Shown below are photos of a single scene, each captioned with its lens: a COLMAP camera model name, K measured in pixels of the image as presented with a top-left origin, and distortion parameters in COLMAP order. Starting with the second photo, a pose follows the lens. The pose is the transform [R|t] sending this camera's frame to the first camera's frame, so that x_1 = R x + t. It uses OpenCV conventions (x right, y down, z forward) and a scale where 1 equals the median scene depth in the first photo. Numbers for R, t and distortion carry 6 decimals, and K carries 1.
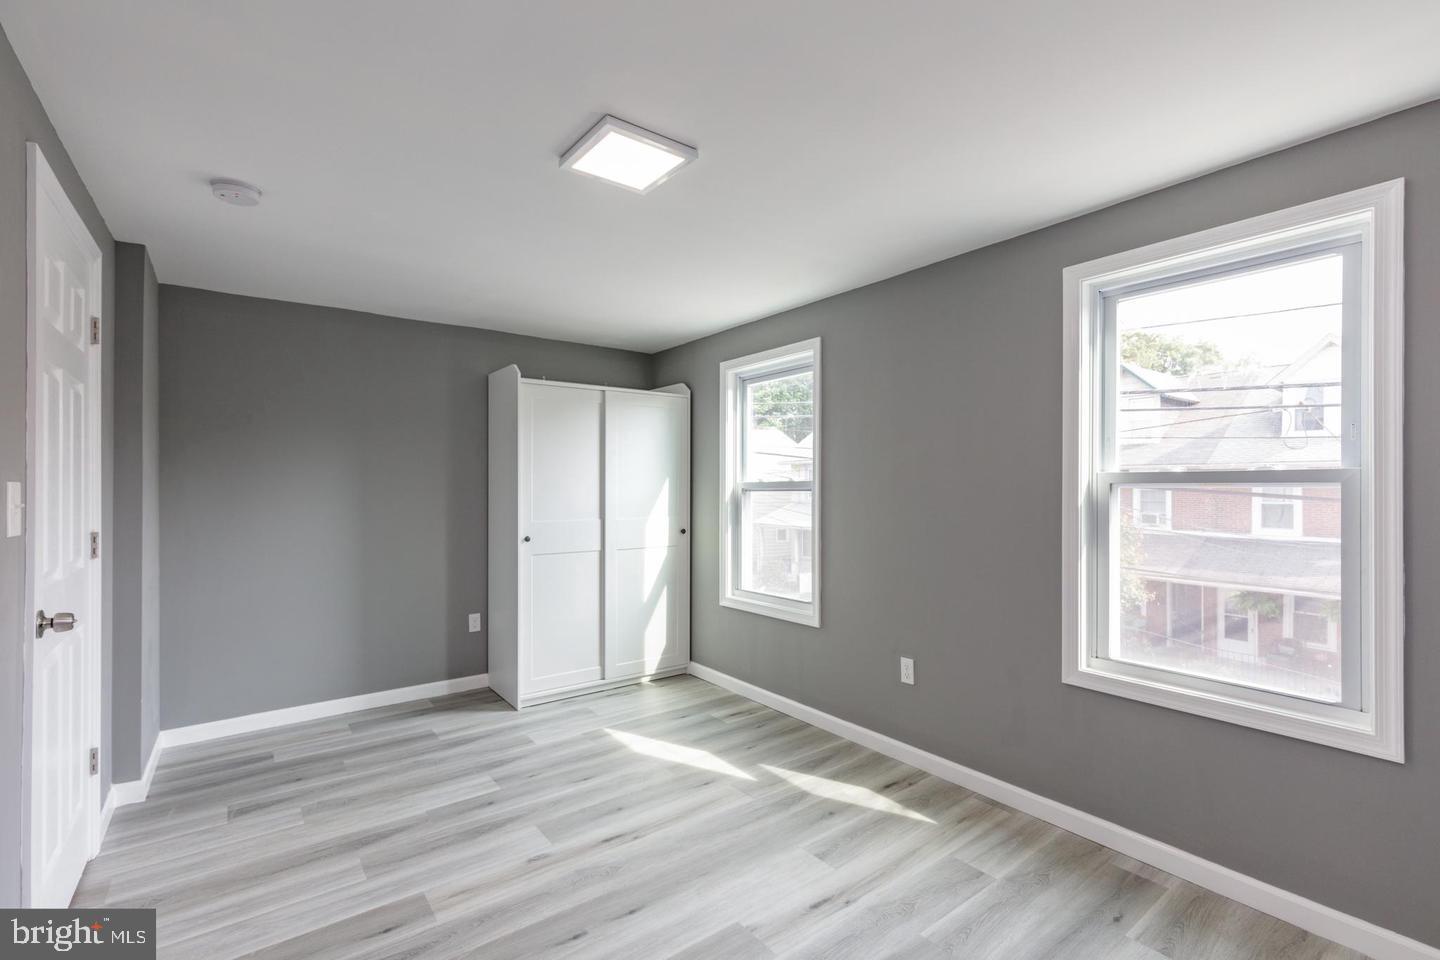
lens RADIAL K [[632.2, 0, 711.2], [0, 632.2, 486.0], [0, 0, 1]] dist [0.001029, 0.000072]
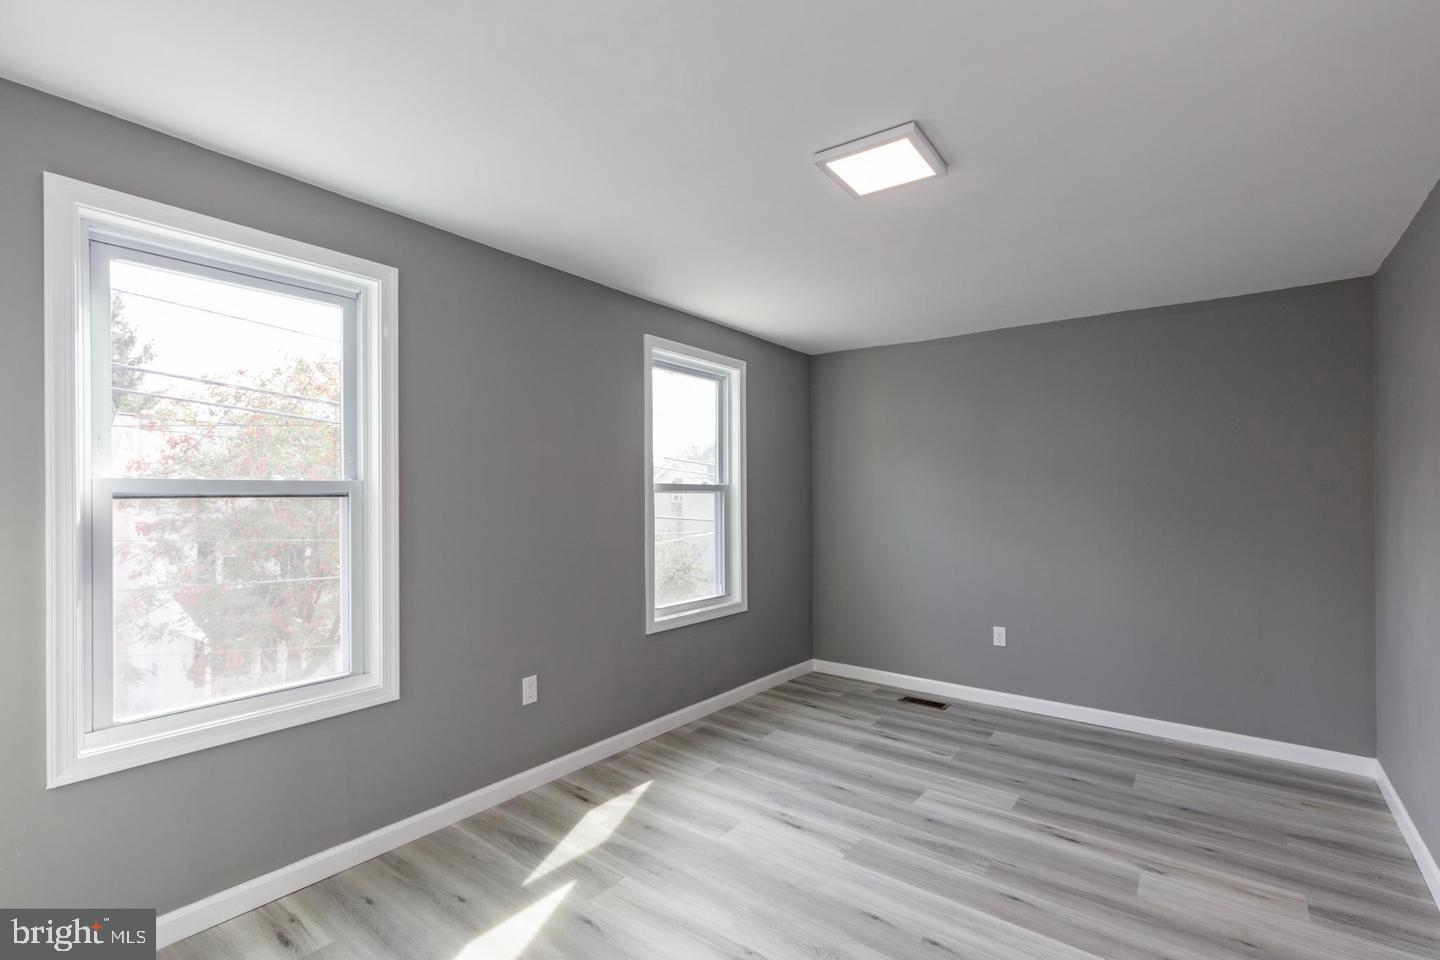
lens RADIAL K [[648.3, 0, 723.5], [0, 648.3, 495.4], [0, 0, 1]] dist [-0.000533, -0.000324]
pose [[-0.275049, -0.000096, 0.961430, -0.780614], [-0.002038, 0.999998, -0.000483, 0.007994], [-0.961428, -0.002092, -0.275048, 1.134313]]
